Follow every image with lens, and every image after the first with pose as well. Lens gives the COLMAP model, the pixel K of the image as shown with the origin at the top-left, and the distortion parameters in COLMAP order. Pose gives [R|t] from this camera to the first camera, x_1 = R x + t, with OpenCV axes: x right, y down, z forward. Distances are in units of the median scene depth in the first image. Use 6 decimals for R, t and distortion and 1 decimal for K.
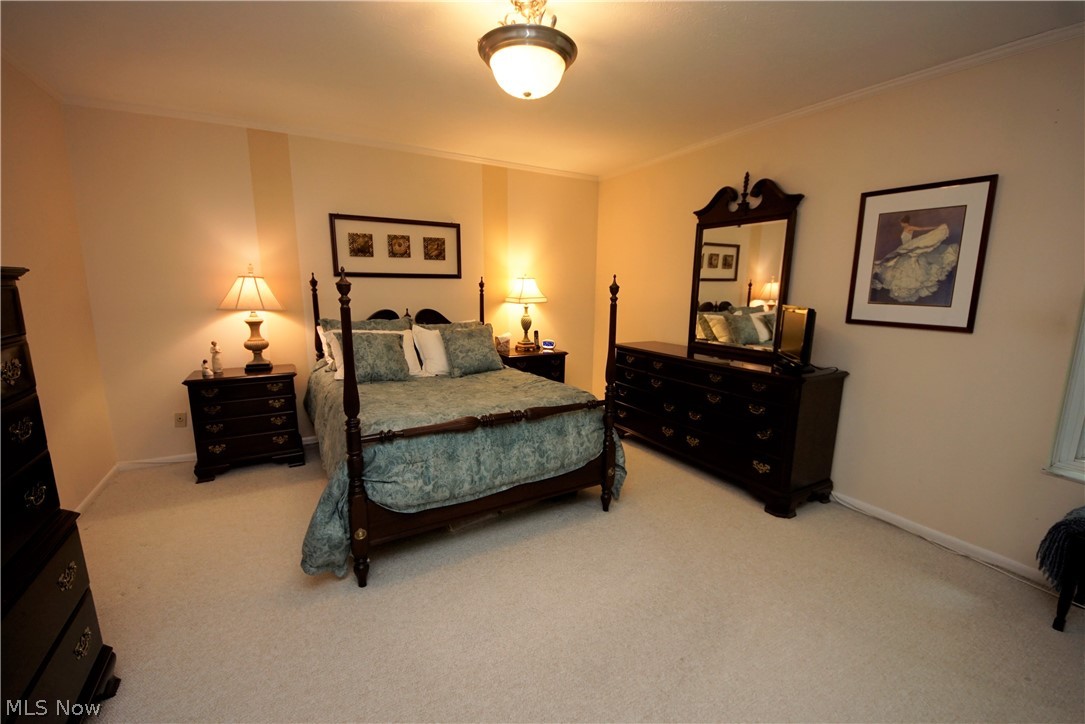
lens RADIAL K [[433.5, 0, 536.9], [0, 433.5, 362.1], [0, 0, 1]] dist [0.030129, -0.023423]
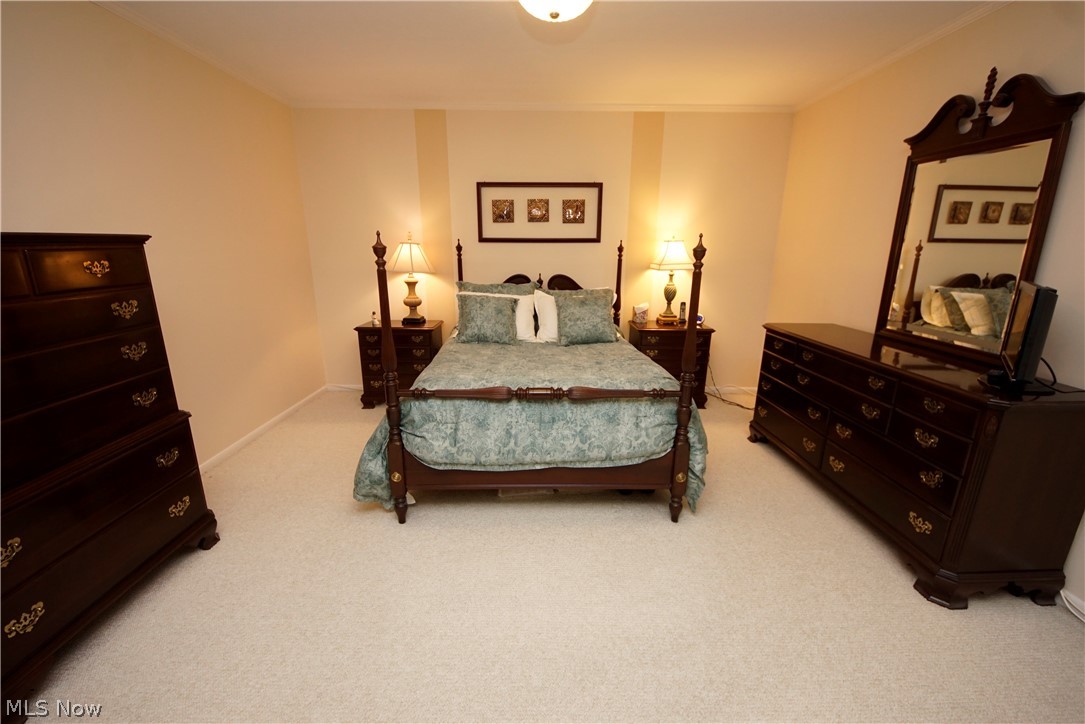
lens RADIAL K [[433.5, 0, 536.9], [0, 433.5, 362.1], [0, 0, 1]] dist [0.030129, -0.023423]
pose [[0.880594, 0.115377, -0.459612, 0.232577], [-0.080678, 0.992249, 0.094510, -0.017535], [0.466954, -0.046144, 0.883077, 0.123574]]
